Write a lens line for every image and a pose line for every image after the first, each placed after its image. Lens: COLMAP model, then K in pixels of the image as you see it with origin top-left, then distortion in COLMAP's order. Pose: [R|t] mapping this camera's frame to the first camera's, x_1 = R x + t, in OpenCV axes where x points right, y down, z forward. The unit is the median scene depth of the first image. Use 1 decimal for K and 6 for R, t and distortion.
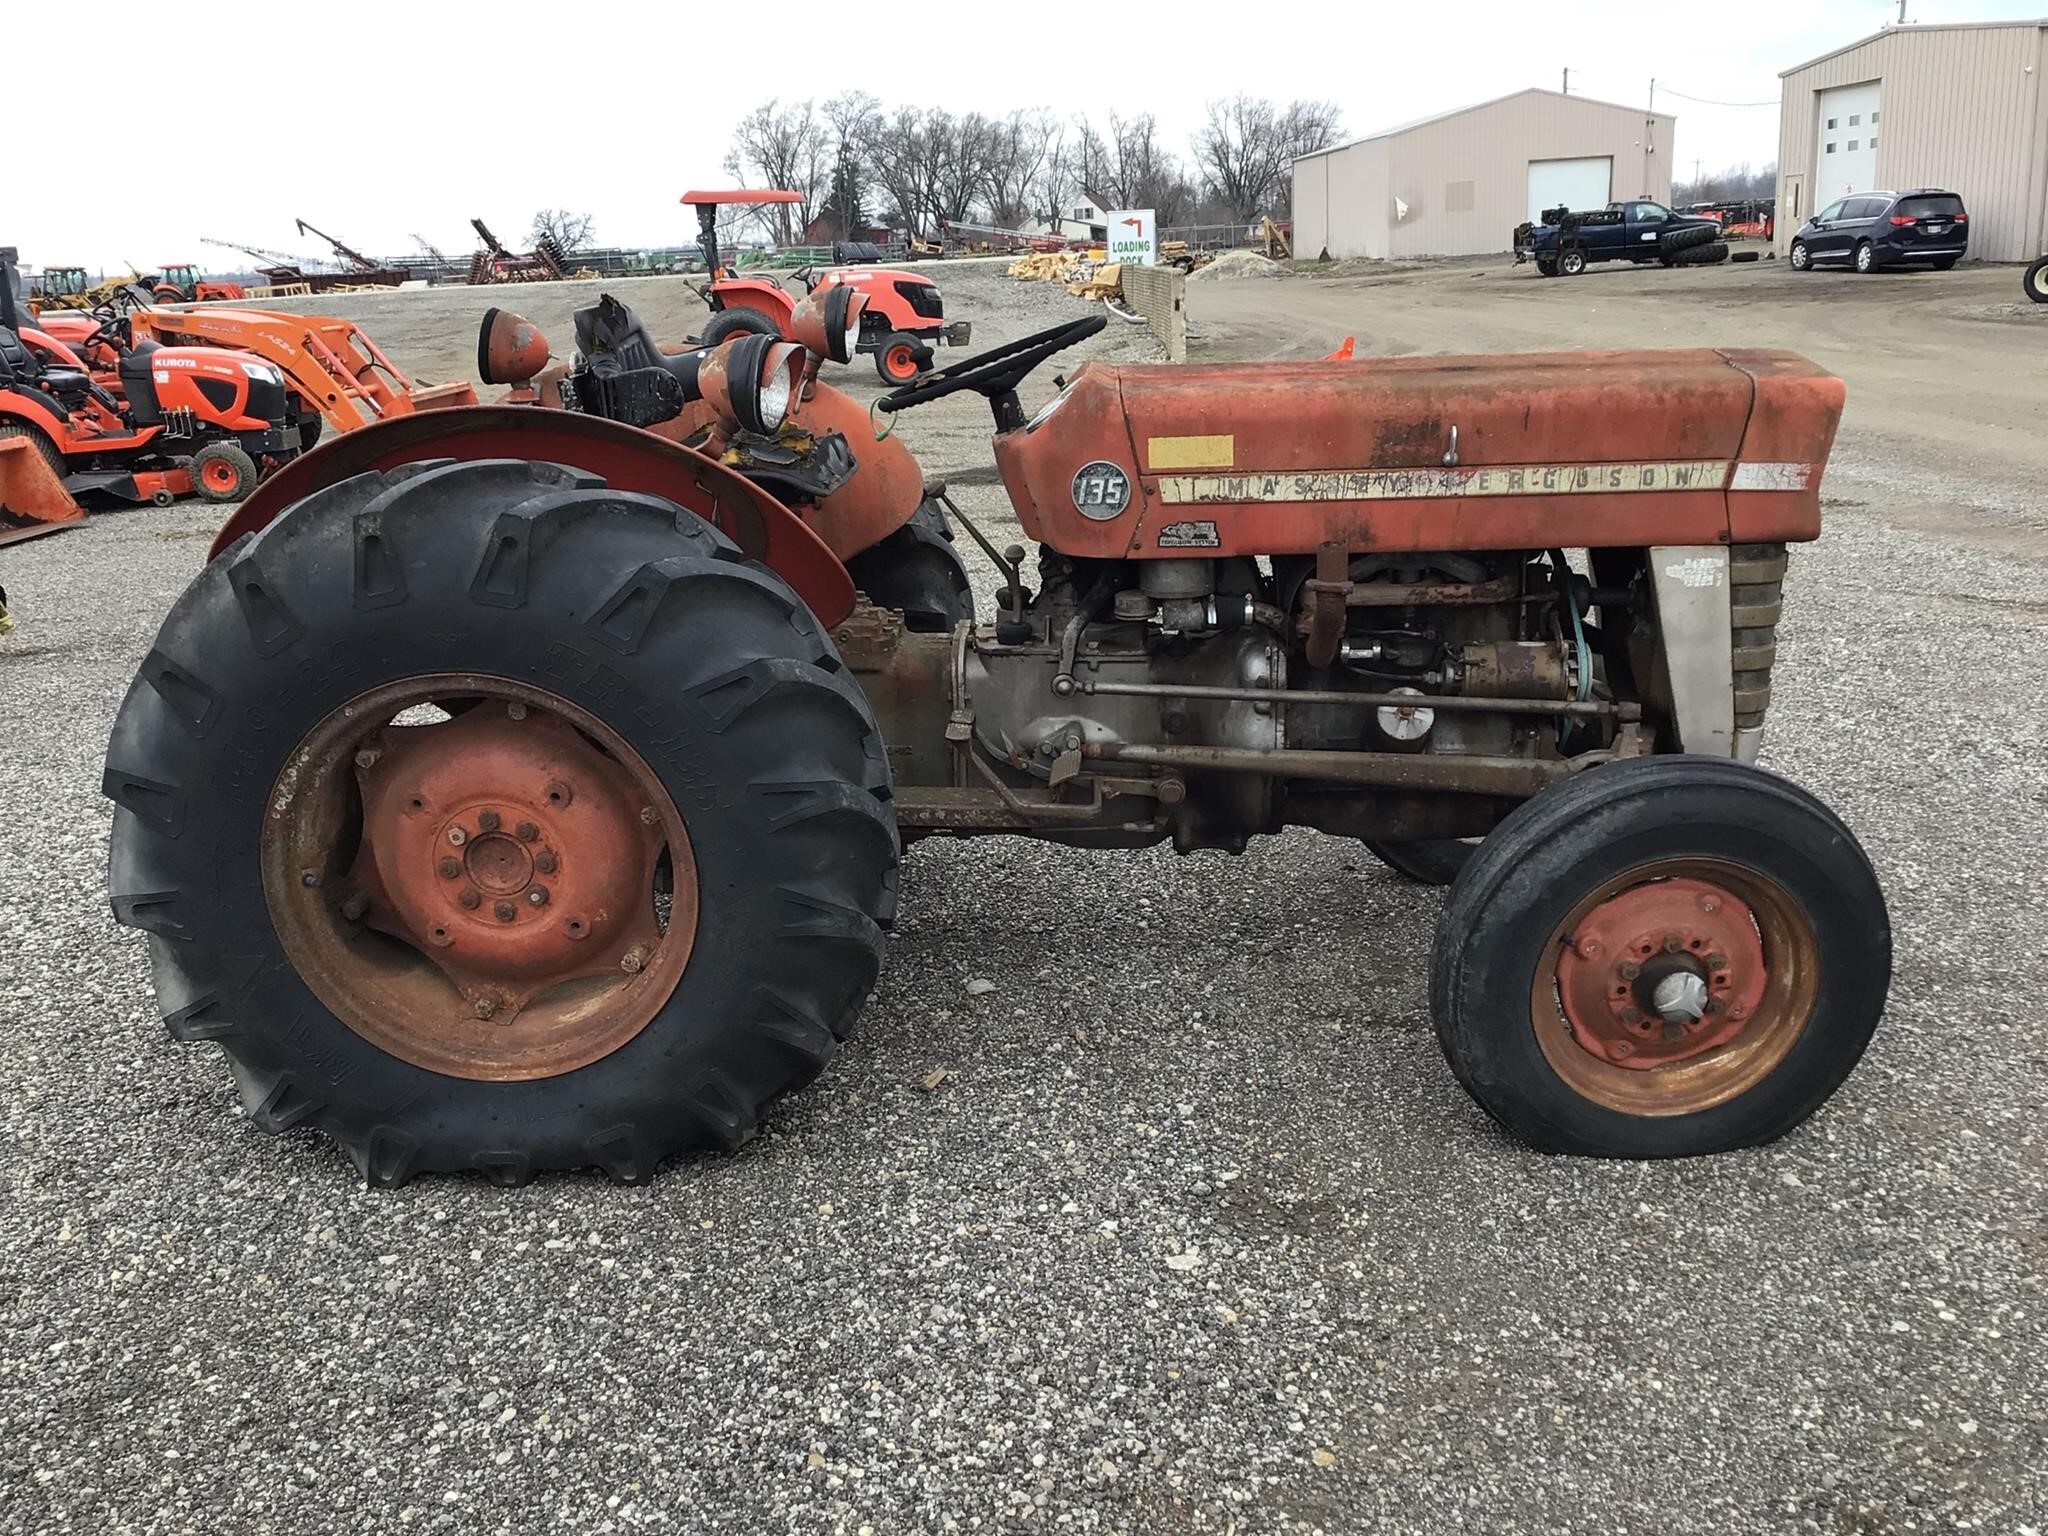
lens RADIAL K [[1852.8, 0, 1008.8], [0, 1852.8, 764.1], [0, 0, 1]] dist [0.064969, -0.100990]
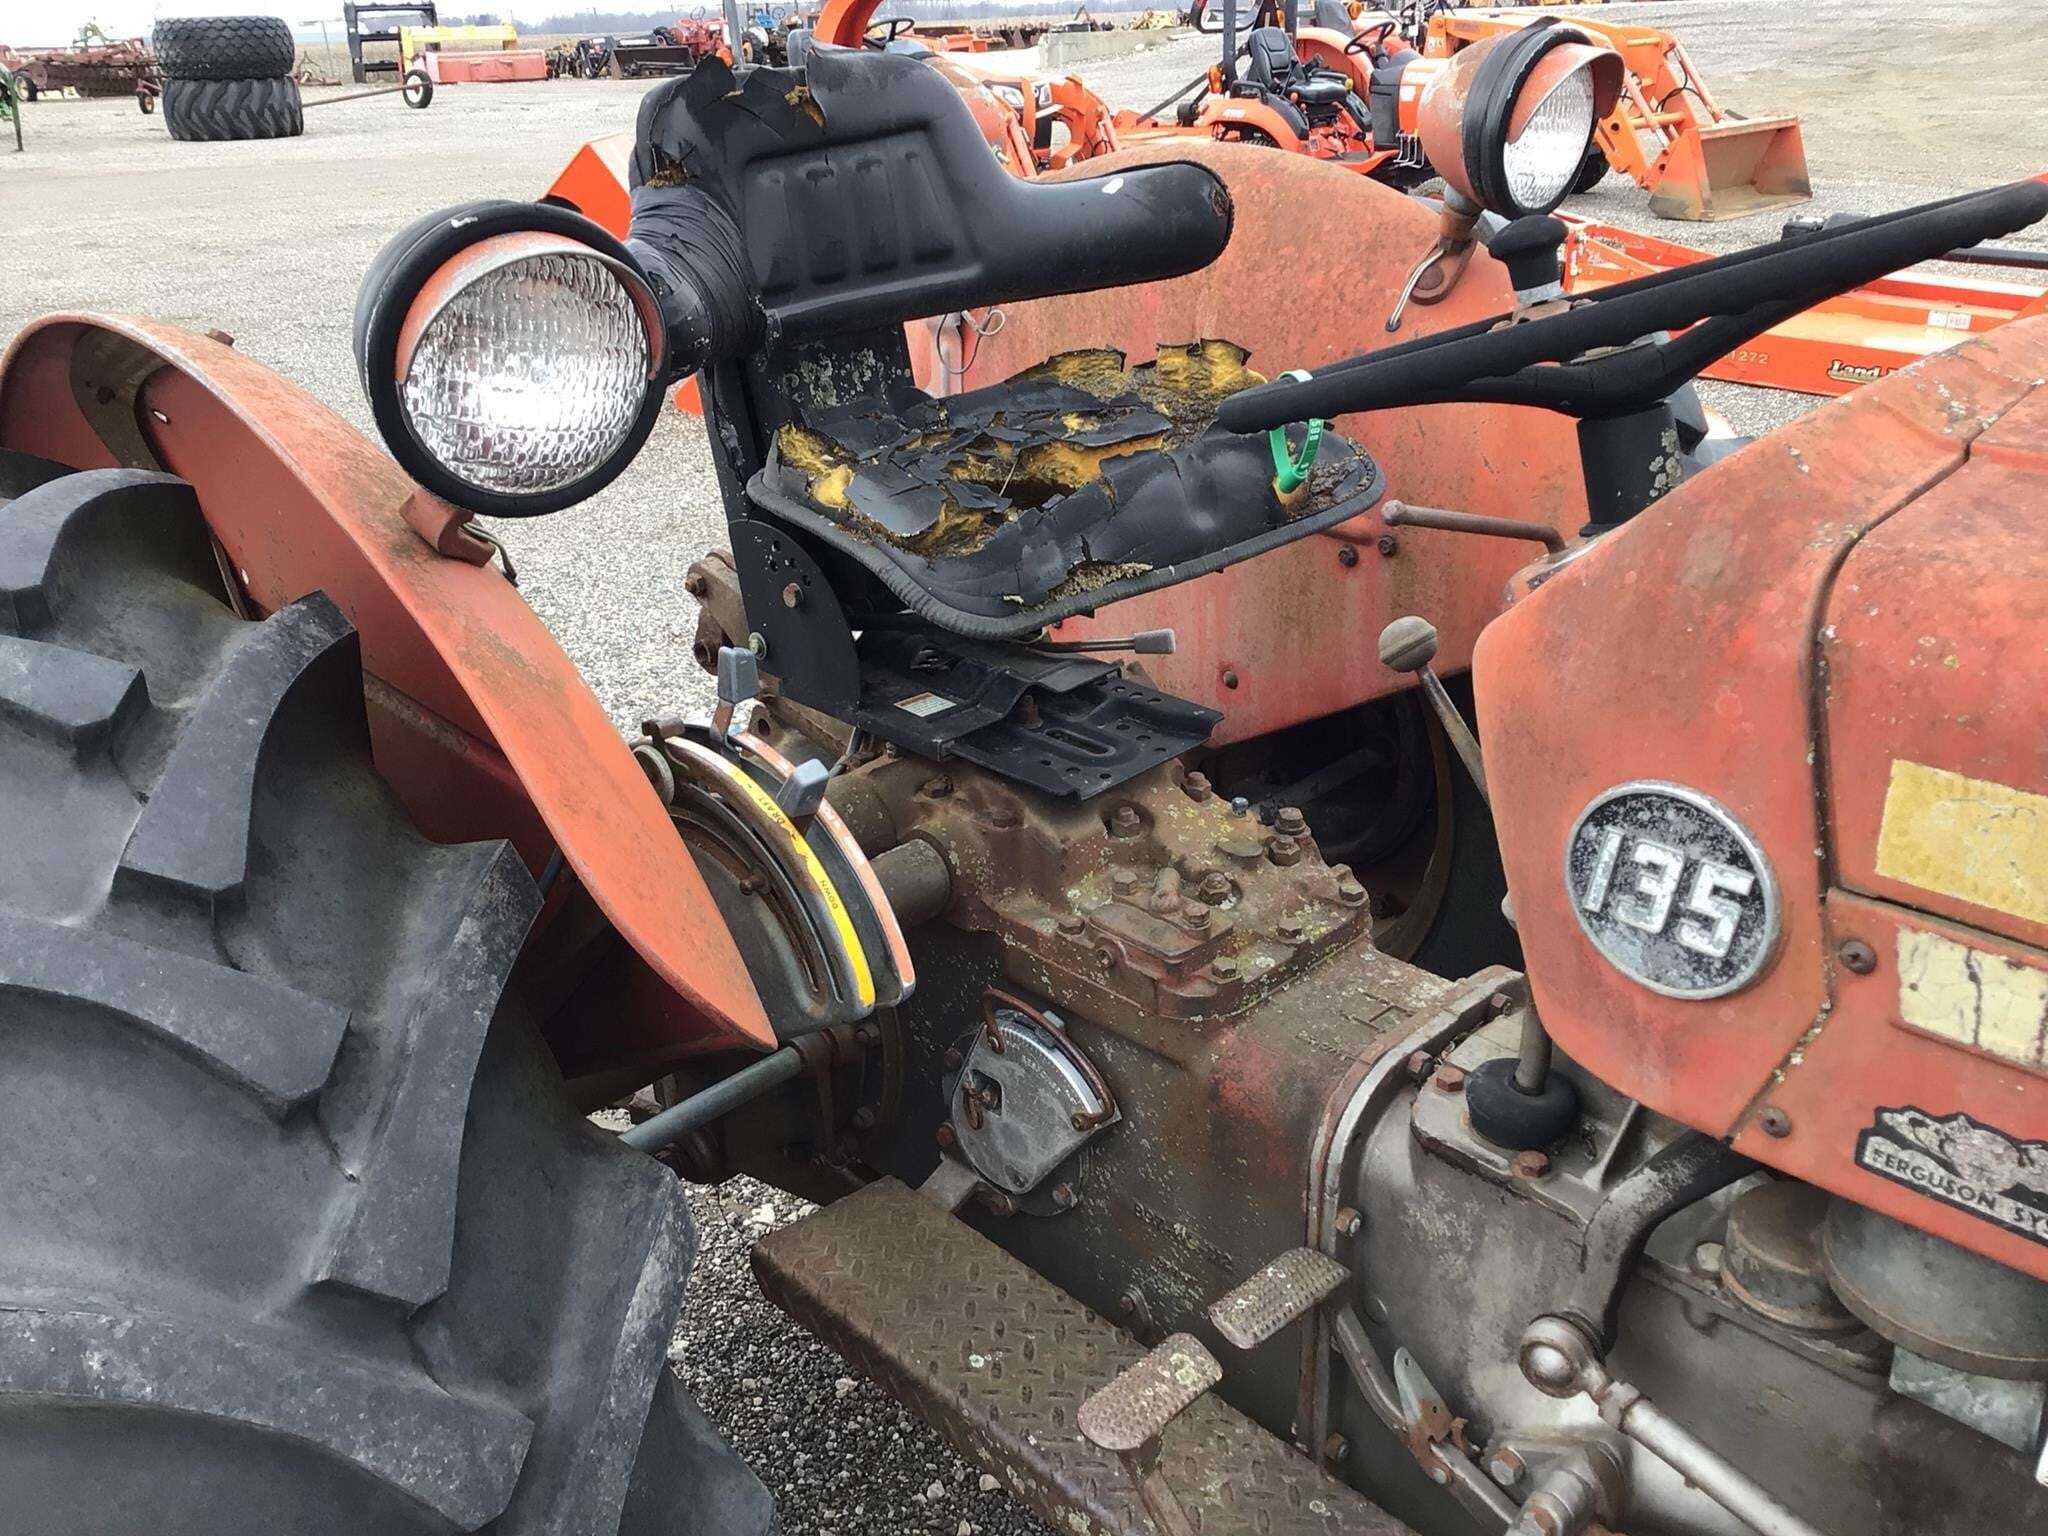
lens RADIAL K [[1844.0, 0, 1024.0], [0, 1844.0, 768.0], [0, 0, 1]] dist [0.100396, -0.163801]
pose [[0.747296, 0.279587, -0.602810, 0.134808], [-0.189706, 0.959186, 0.209701, -0.201376], [0.636836, -0.042352, 0.769835, 0.740993]]
